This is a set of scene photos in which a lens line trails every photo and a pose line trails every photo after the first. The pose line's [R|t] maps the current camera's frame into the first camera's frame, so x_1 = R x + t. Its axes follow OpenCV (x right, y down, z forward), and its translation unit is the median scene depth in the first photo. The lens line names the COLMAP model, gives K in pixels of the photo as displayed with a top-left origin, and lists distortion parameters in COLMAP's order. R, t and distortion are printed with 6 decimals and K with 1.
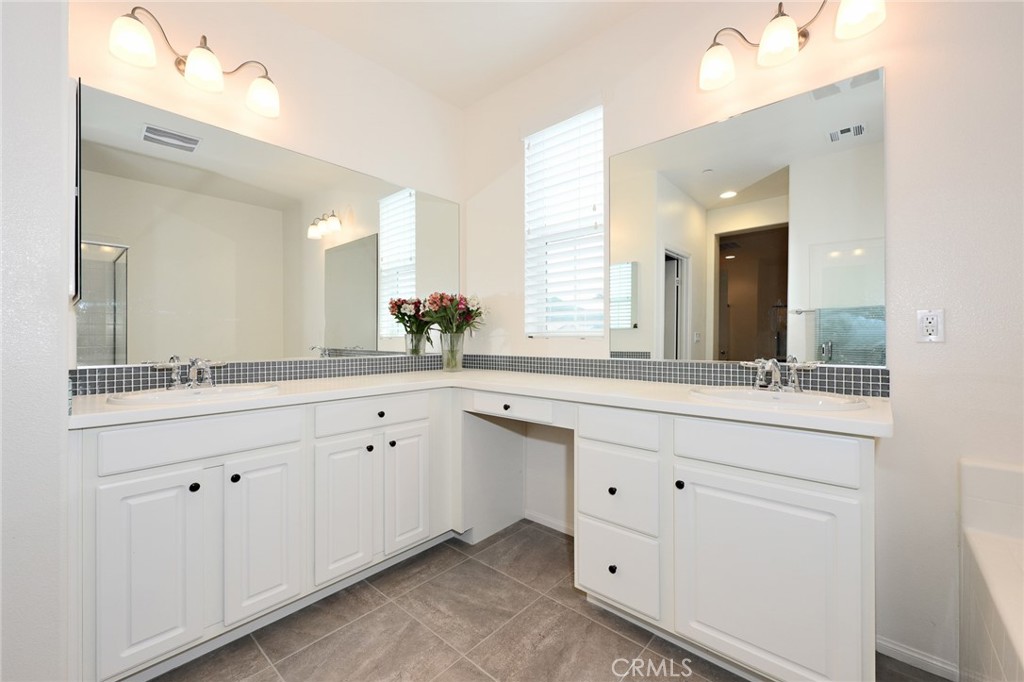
lens RADIAL K [[401.0, 0, 512.0], [0, 401.0, 341.0], [0, 0, 1]] dist [0.002234, 0.000159]
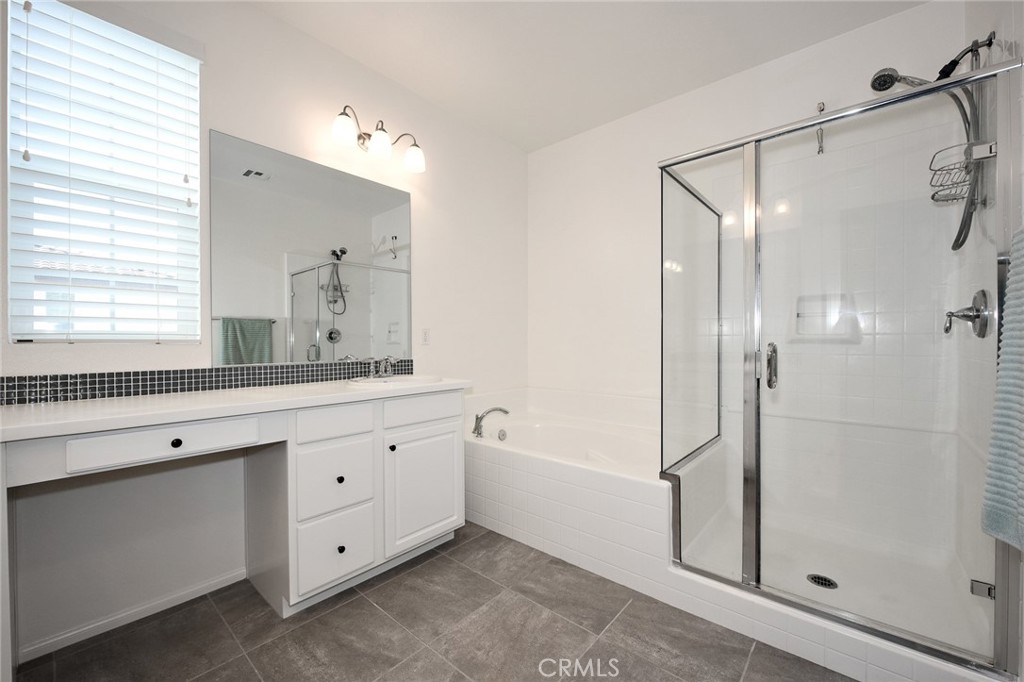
lens RADIAL K [[406.3, 0, 512.0], [0, 406.3, 341.0], [0, 0, 1]] dist [-0.011982, -0.000204]
pose [[-0.005823, 0.002443, 0.999980, -0.776976], [0.007320, 0.999970, -0.002400, -0.003973], [-0.999956, 0.007306, -0.005841, 0.468985]]
